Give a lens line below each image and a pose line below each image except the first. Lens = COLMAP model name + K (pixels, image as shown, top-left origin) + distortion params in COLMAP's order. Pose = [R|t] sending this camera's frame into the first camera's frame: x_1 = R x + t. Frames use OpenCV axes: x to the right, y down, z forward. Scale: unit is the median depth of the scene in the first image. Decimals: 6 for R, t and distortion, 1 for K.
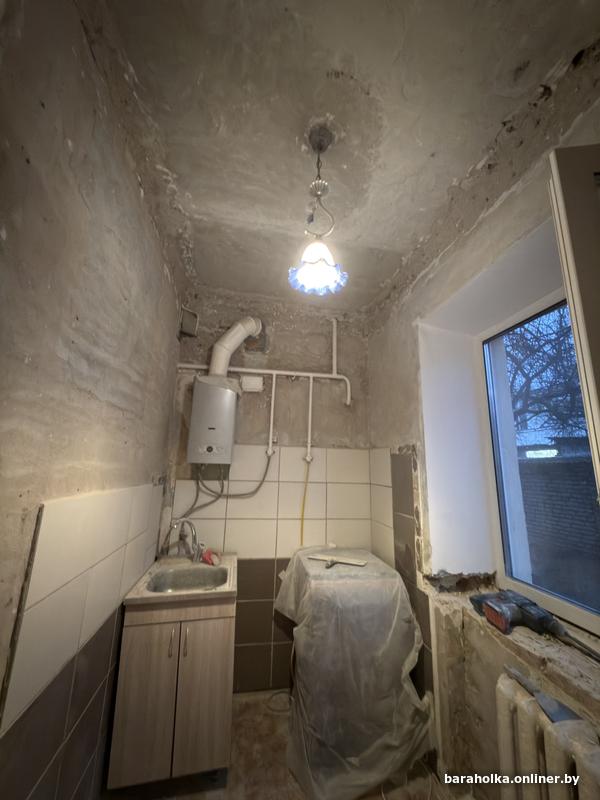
lens RADIAL K [[317.6, 0, 300.0], [0, 317.6, 400.0], [0, 0, 1]] dist [0.000178, -0.000330]
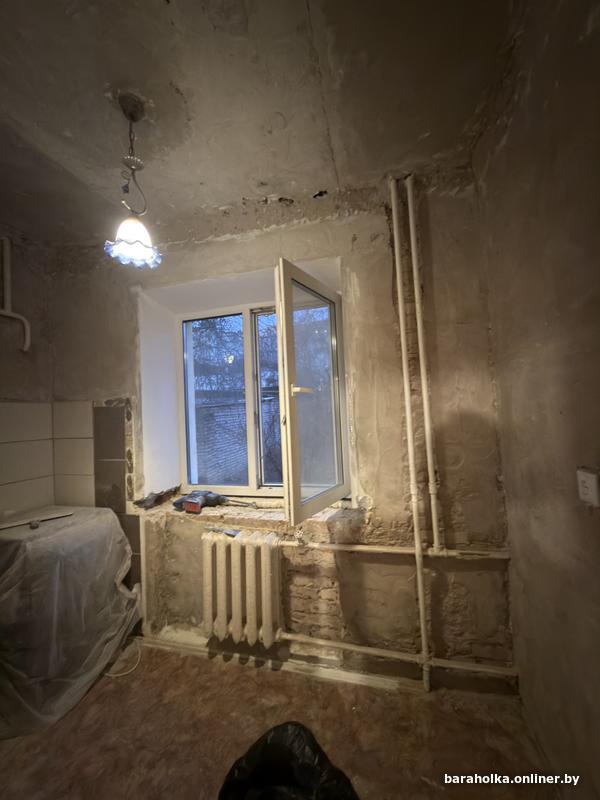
lens RADIAL K [[317.6, 0, 300.0], [0, 317.6, 400.0], [0, 0, 1]] dist [0.000178, -0.000330]
pose [[0.423386, -0.010114, 0.905893, -0.455191], [-0.131424, 0.988674, 0.072462, -0.020144], [-0.896366, -0.149736, 0.417262, -0.043136]]
